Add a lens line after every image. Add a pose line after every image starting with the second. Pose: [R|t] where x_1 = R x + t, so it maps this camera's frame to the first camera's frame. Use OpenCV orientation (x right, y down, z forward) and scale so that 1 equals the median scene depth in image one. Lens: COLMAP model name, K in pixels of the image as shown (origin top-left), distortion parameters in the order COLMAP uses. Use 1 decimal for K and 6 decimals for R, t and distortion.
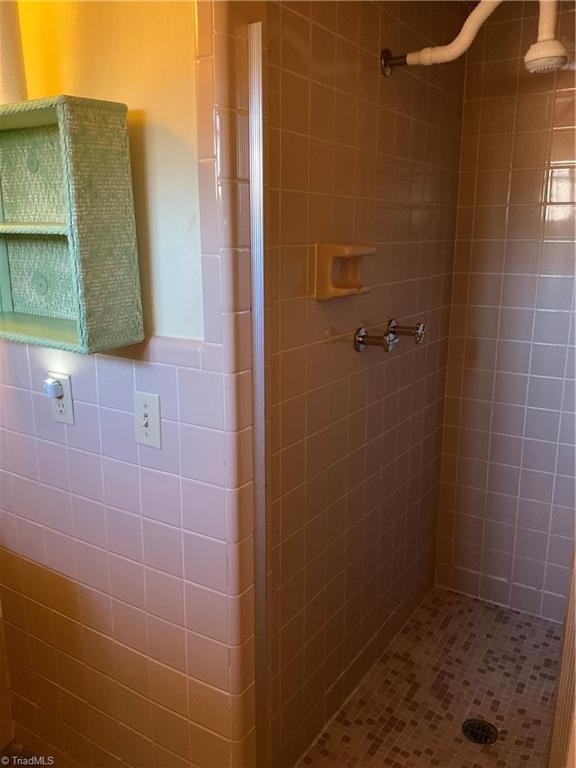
lens RADIAL K [[636.1, 0, 288.8], [0, 636.1, 381.7], [0, 0, 1]] dist [0.014367, -0.036223]
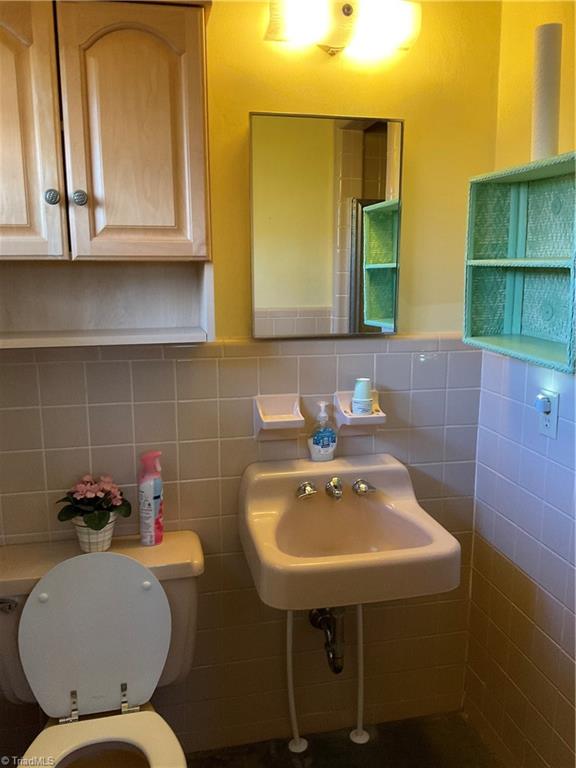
lens RADIAL K [[636.1, 0, 289.3], [0, 636.1, 383.0], [0, 0, 1]] dist [0.014367, -0.036223]
pose [[0.705319, 0.124189, -0.697927, 0.094336], [-0.159005, 0.987164, 0.014968, 0.028961], [0.690827, 0.100417, 0.716013, -0.115664]]
